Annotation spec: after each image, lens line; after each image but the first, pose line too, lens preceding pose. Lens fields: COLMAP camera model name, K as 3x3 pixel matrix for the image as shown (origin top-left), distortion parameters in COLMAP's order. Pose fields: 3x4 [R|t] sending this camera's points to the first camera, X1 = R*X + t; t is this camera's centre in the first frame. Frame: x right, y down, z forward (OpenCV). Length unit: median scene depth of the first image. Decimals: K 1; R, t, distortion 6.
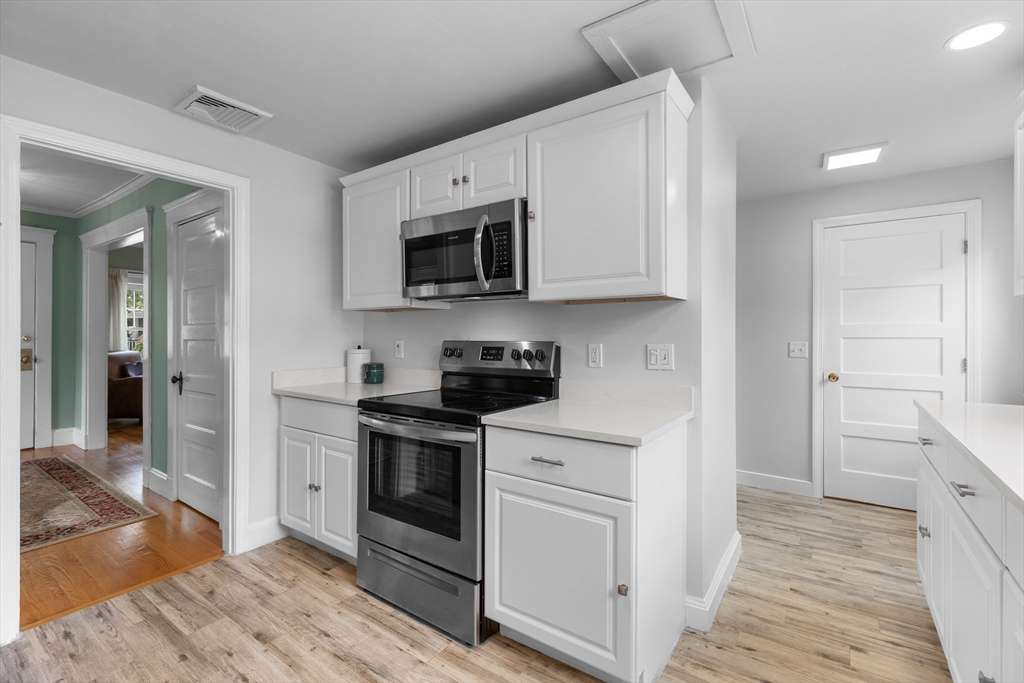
lens RADIAL K [[455.8, 0, 510.2], [0, 455.8, 334.4], [0, 0, 1]] dist [0.003610, 0.000327]
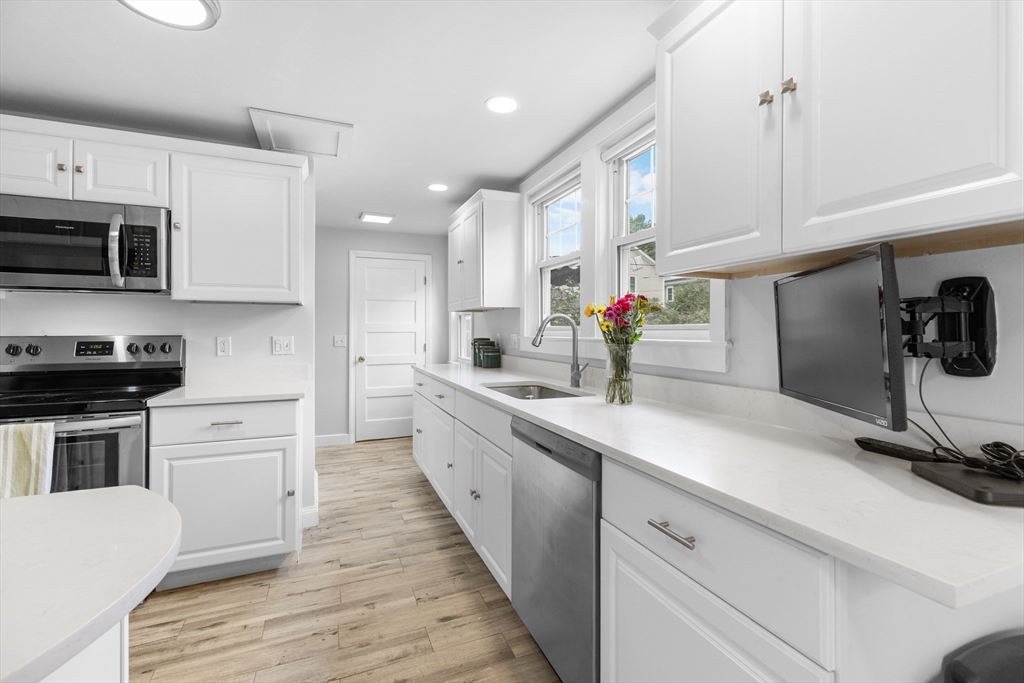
lens RADIAL K [[455.8, 0, 514.5], [0, 455.8, 329.6], [0, 0, 1]] dist [0.003610, 0.000327]
pose [[0.527298, 0.002669, 0.849676, -0.425340], [0.000944, 0.999993, -0.003728, 0.006660], [-0.849680, 0.002768, 0.527292, -0.294886]]
